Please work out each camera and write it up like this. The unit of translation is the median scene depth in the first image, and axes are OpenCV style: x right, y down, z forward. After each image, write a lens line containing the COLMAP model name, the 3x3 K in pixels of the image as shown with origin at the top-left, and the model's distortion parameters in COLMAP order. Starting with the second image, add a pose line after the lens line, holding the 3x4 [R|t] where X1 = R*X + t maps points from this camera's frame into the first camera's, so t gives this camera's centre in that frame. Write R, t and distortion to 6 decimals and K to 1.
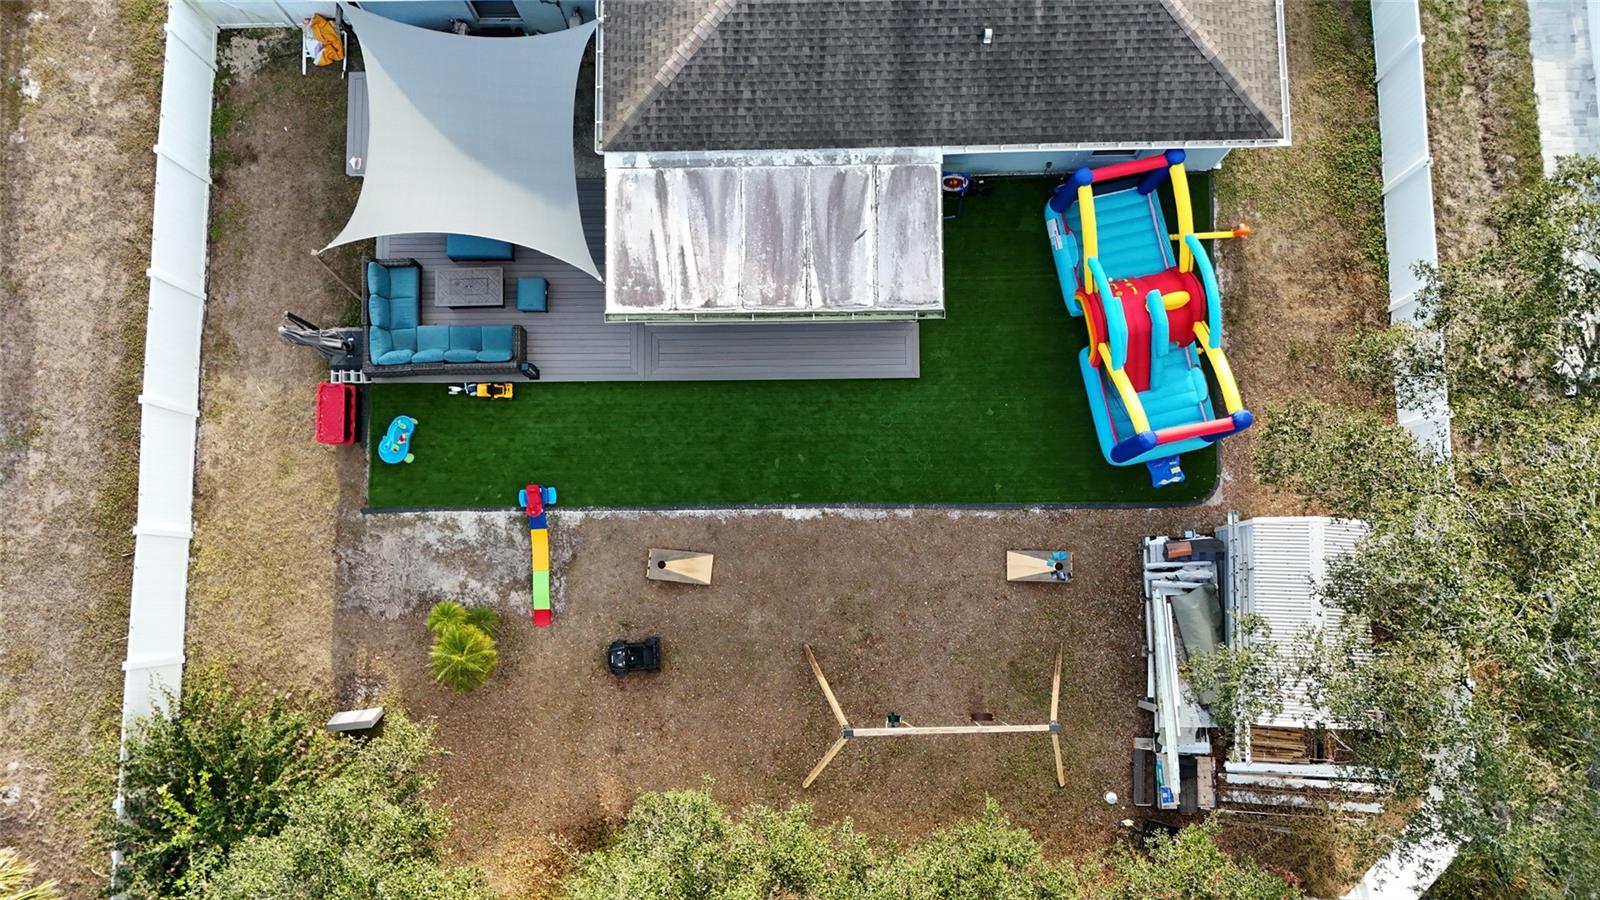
lens RADIAL K [[1166.8, 0, 796.7], [0, 1166.8, 447.0], [0, 0, 1]] dist [0.083820, -0.079764]
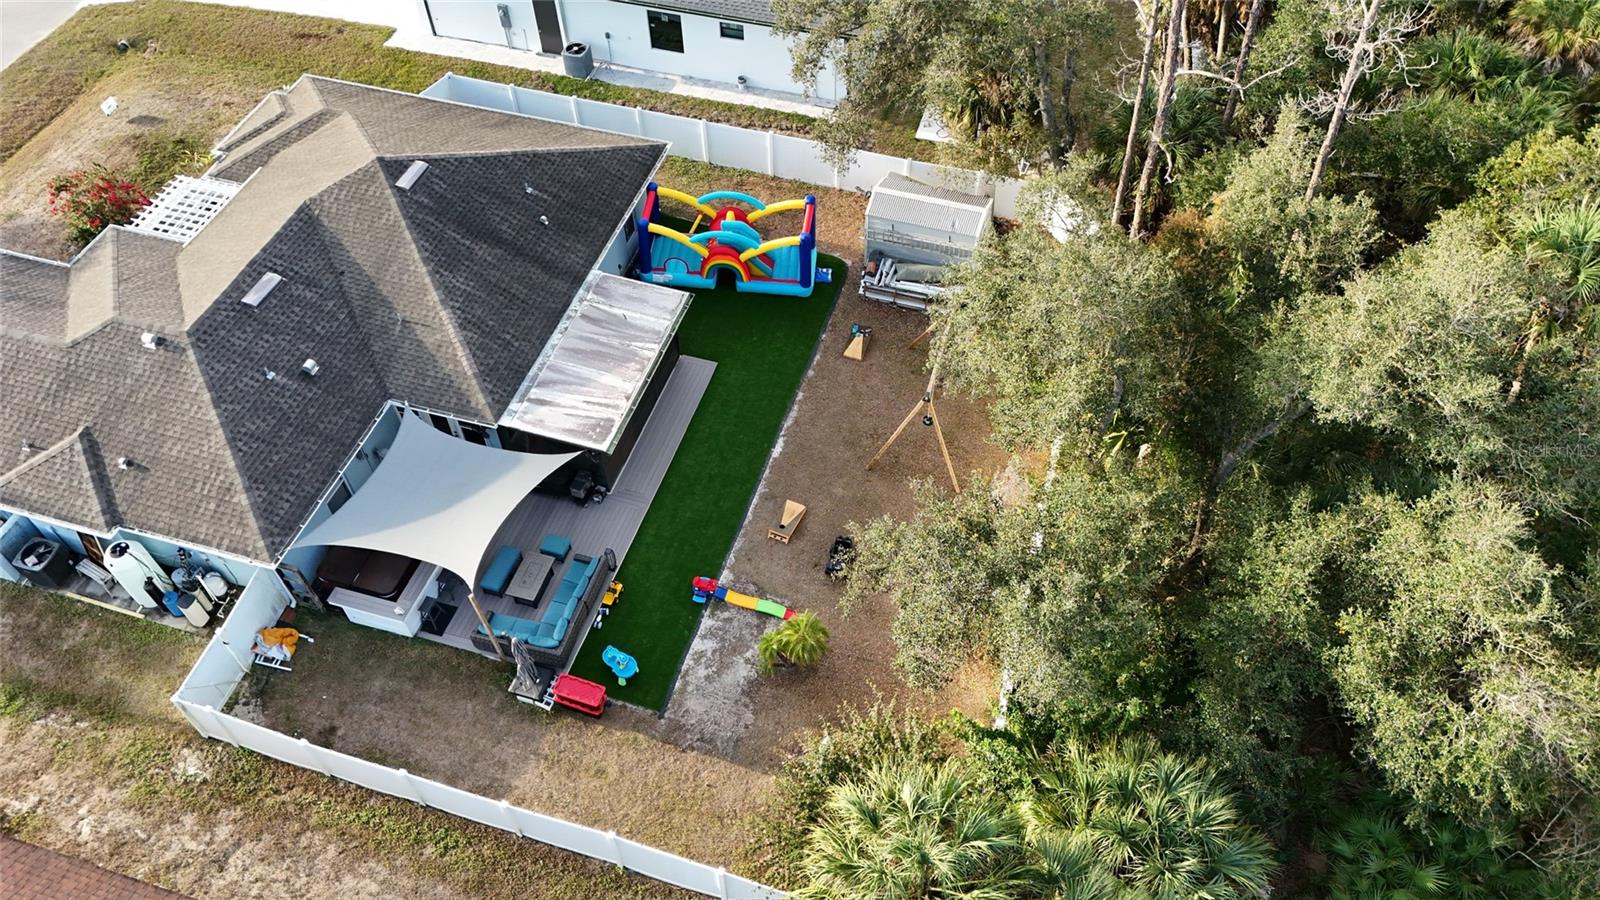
lens RADIAL K [[1166.8, 0, 796.7], [0, 1166.8, 447.0], [0, 0, 1]] dist [0.083820, -0.079764]
pose [[0.304239, -0.731672, 0.609996, -0.865601], [0.944975, 0.312648, -0.096301, 0.217197], [-0.120253, 0.605729, 0.786531, -0.128259]]
